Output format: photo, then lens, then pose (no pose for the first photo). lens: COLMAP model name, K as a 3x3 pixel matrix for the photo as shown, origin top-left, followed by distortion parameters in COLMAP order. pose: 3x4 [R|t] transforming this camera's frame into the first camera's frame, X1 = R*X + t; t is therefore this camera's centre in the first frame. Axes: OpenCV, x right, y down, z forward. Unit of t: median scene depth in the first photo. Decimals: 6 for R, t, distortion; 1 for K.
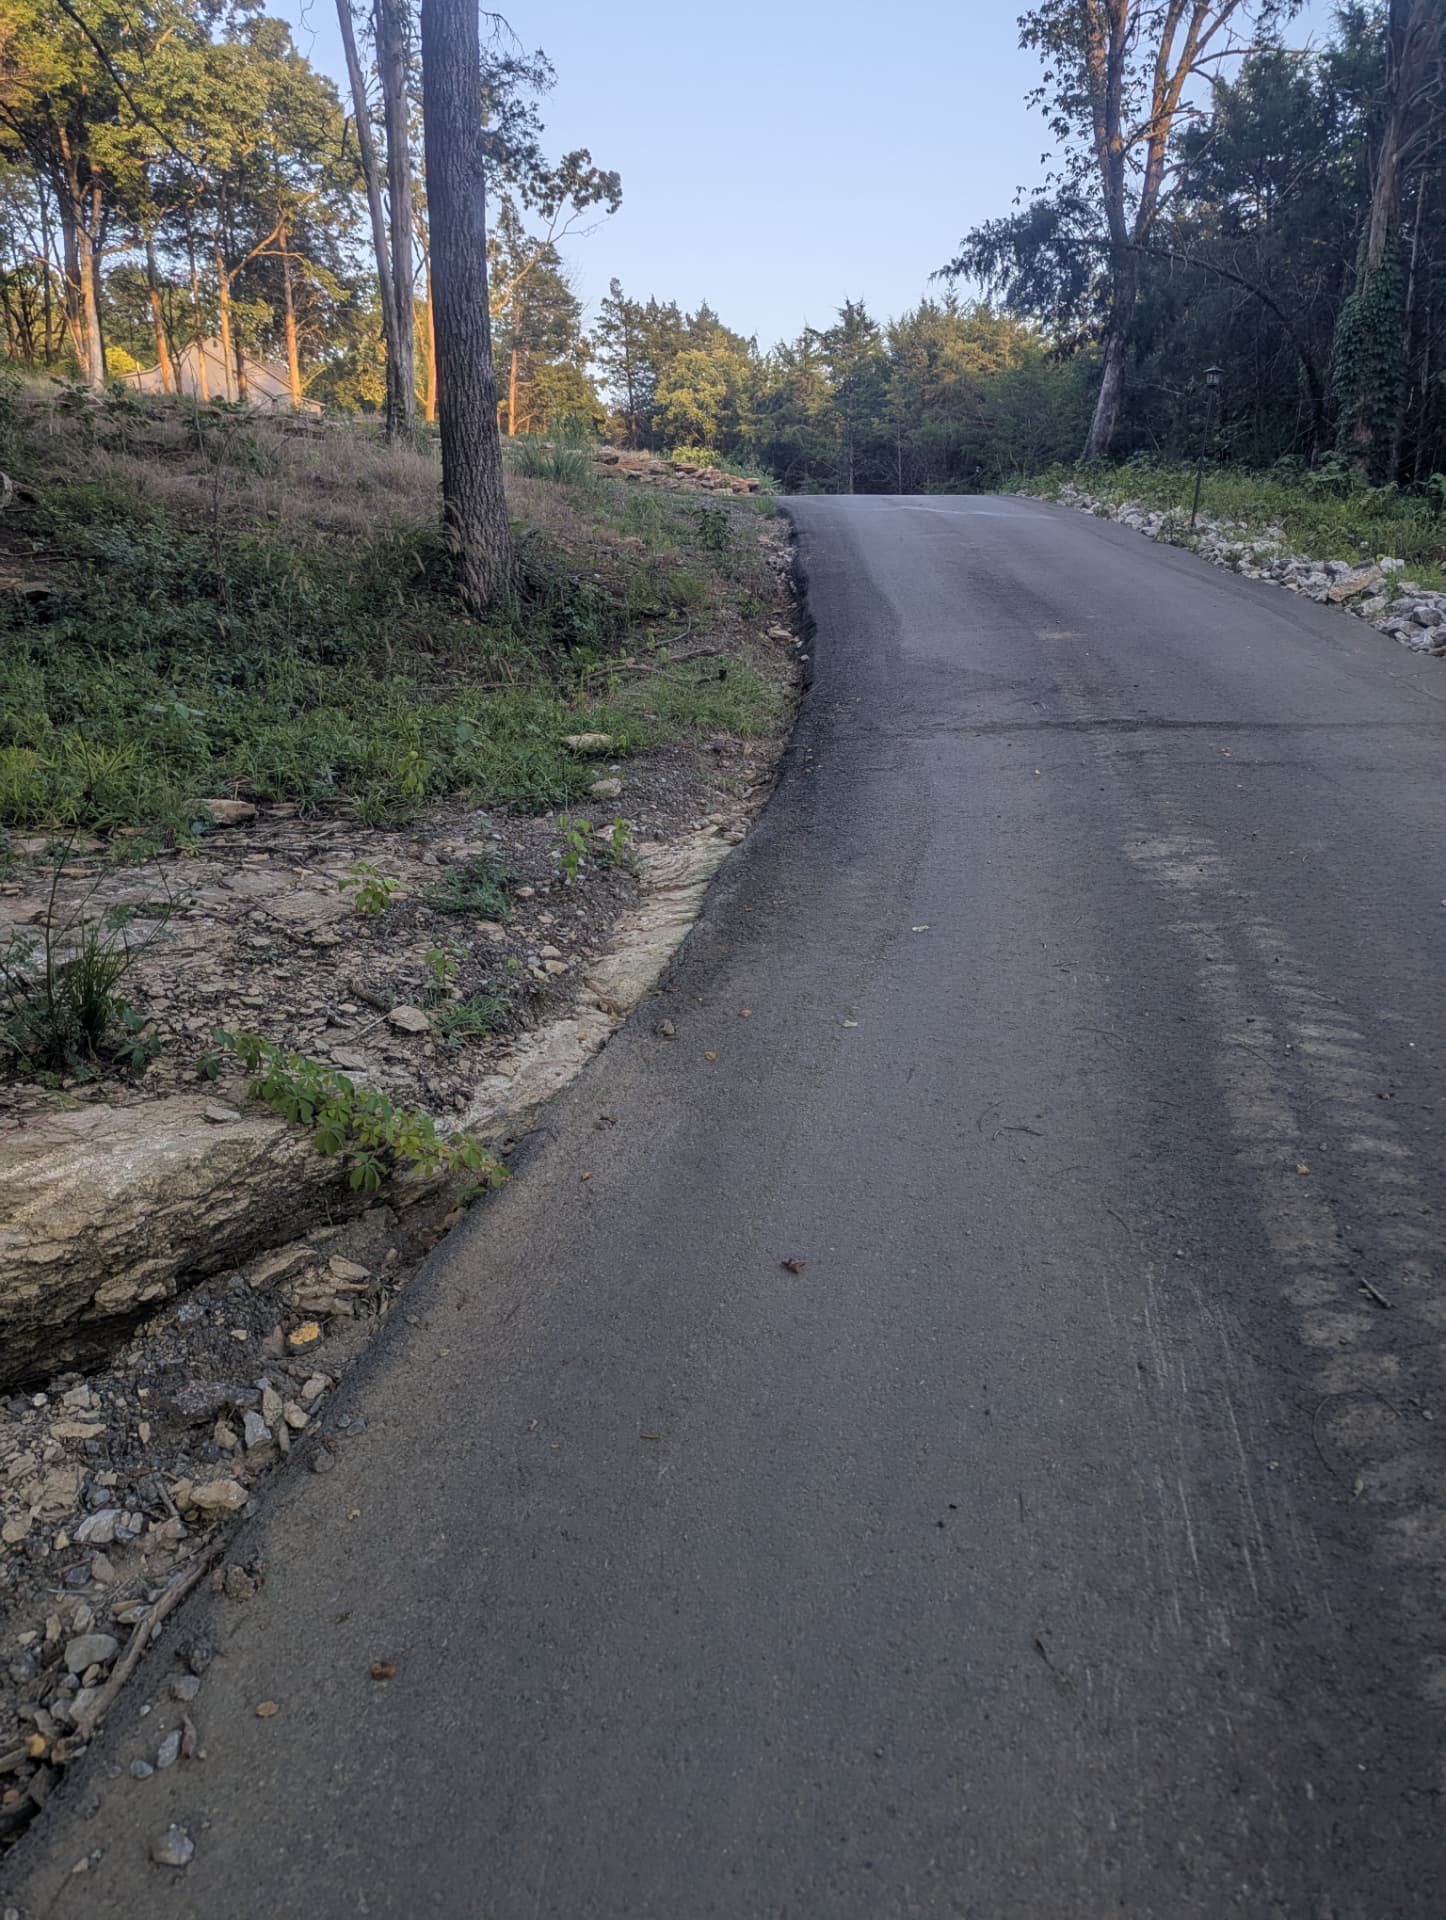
lens RADIAL K [[1332.1, 0, 723.0], [0, 1332.1, 960.0], [0, 0, 1]] dist [0.003003, 0.001083]
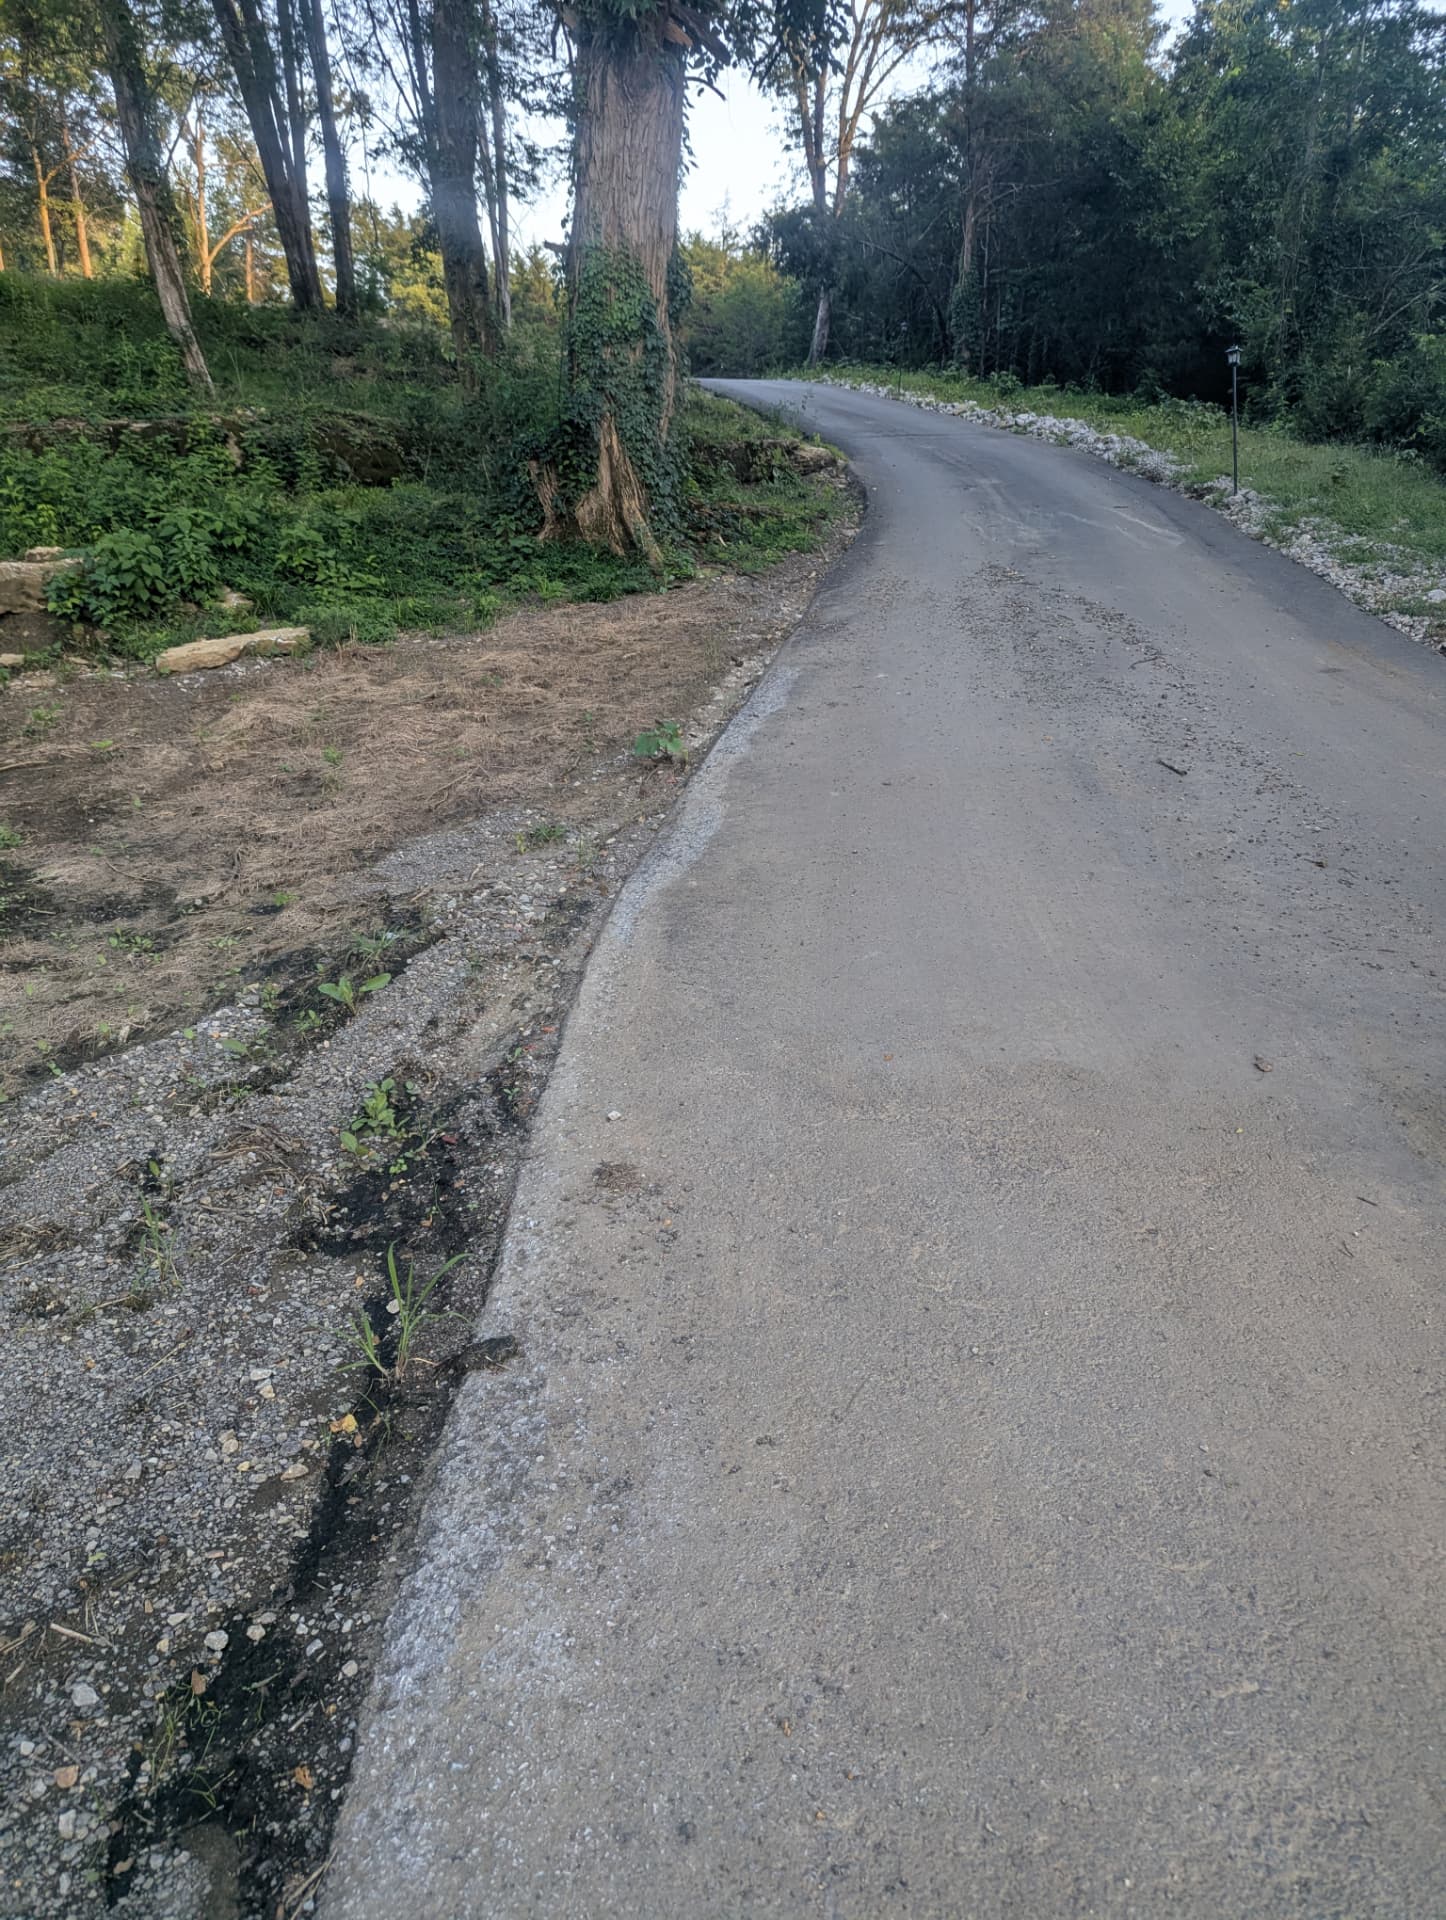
lens RADIAL K [[1275.5, 0, 723.0], [0, 1275.5, 960.0], [0, 0, 1]] dist [0.003510, 0.000171]
pose [[0.970484, -0.079931, 0.227534, -0.252520], [0.060386, 0.993962, 0.091611, 0.207393], [-0.233482, -0.075167, 0.969451, -0.554223]]
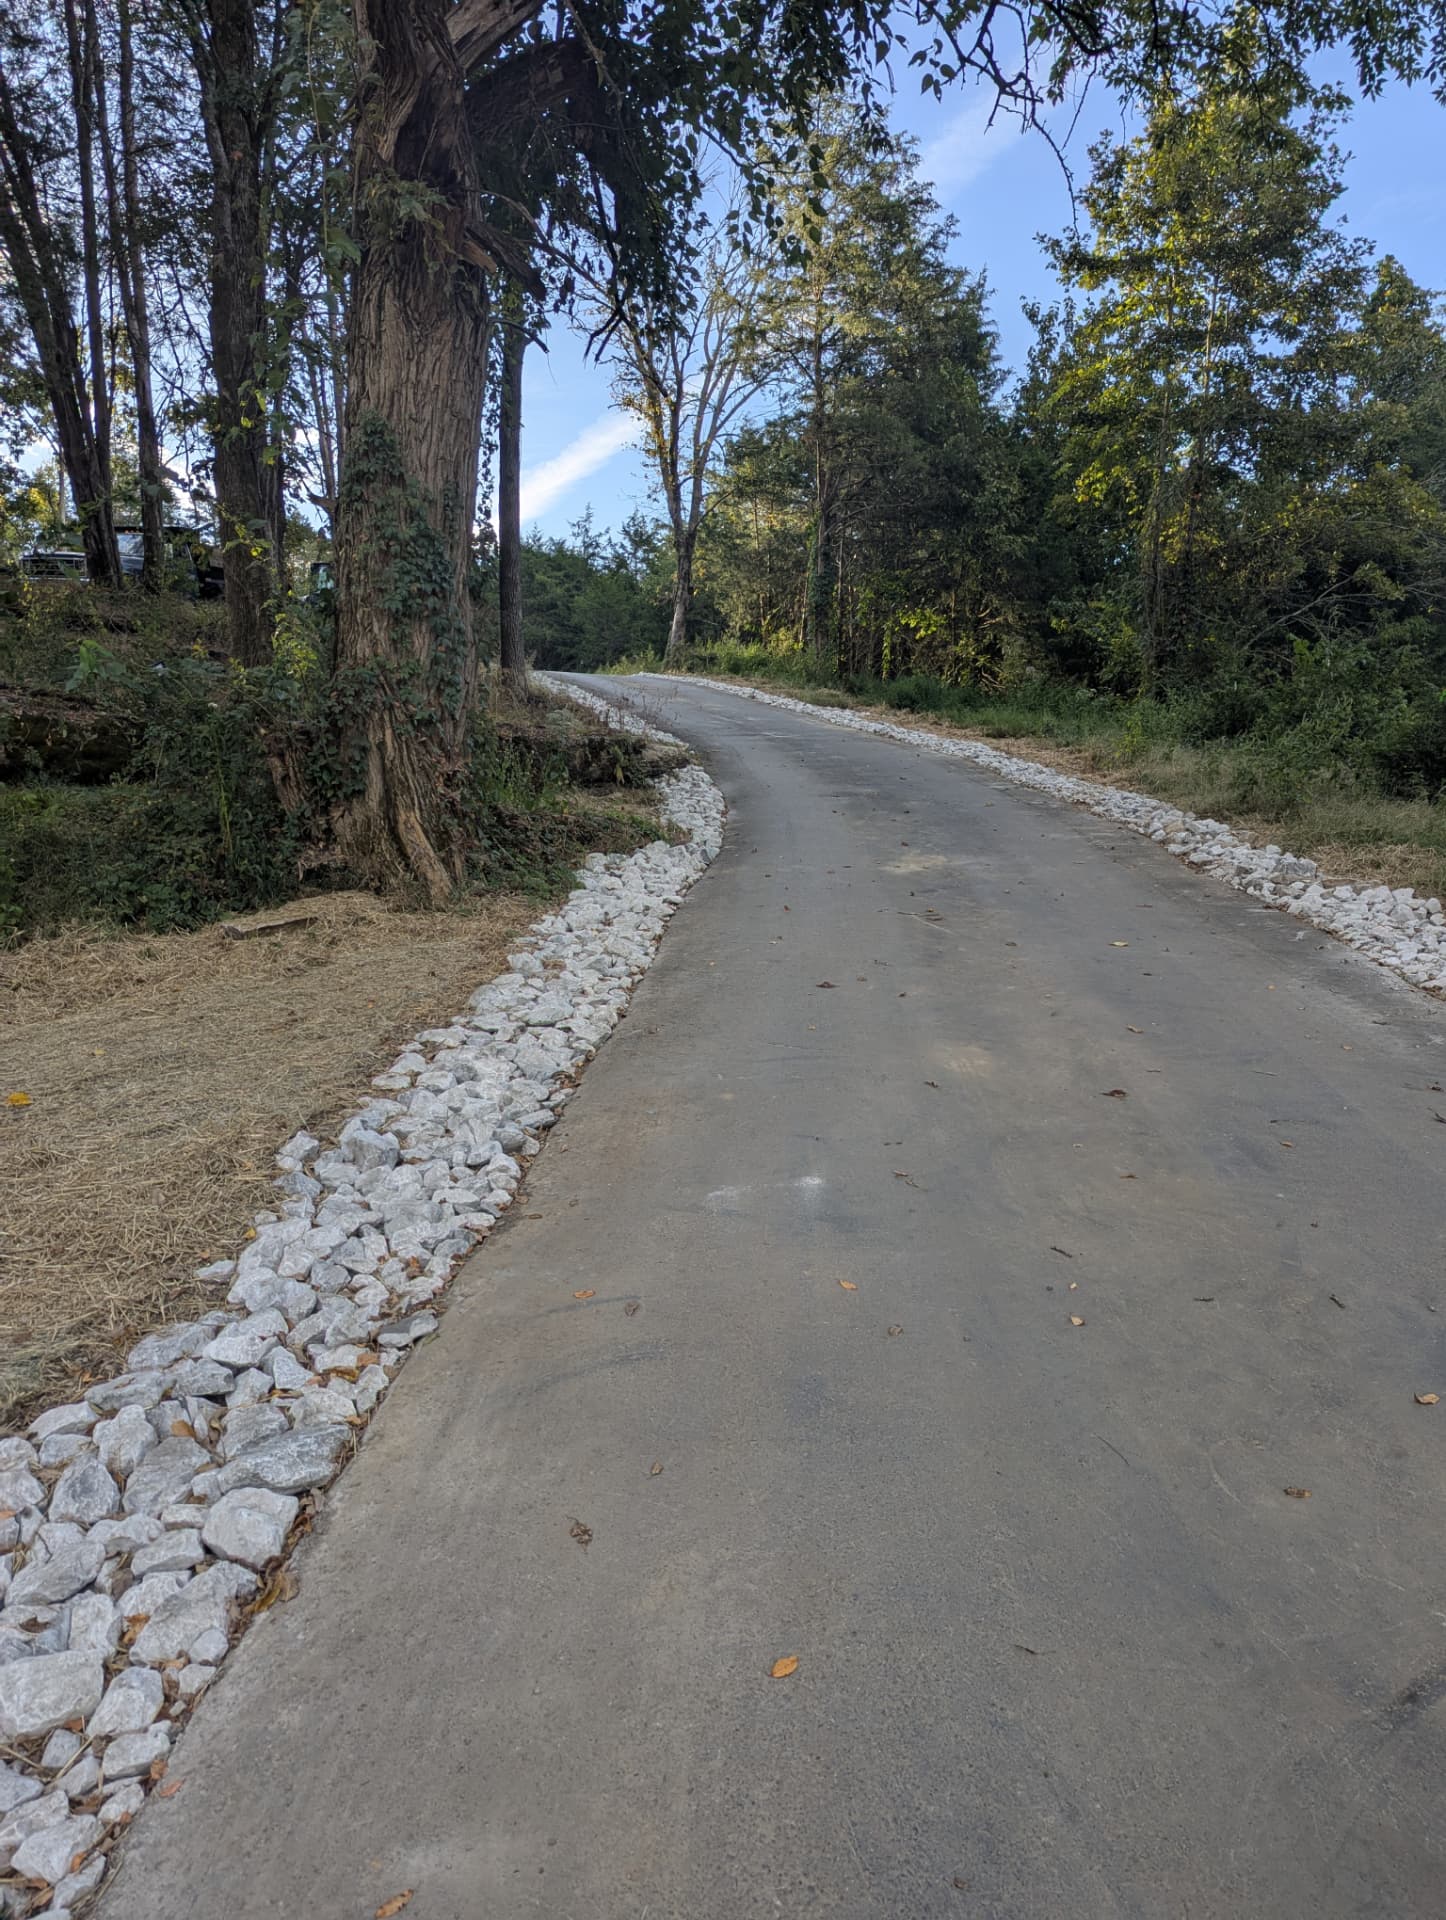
lens RADIAL K [[1275.5, 0, 723.0], [0, 1275.5, 960.0], [0, 0, 1]] dist [0.003510, 0.000171]
pose [[0.939789, -0.019839, 0.341179, -0.202295], [0.061375, 0.991880, -0.111385, 0.163056], [-0.336199, 0.125618, 0.933376, -0.423656]]
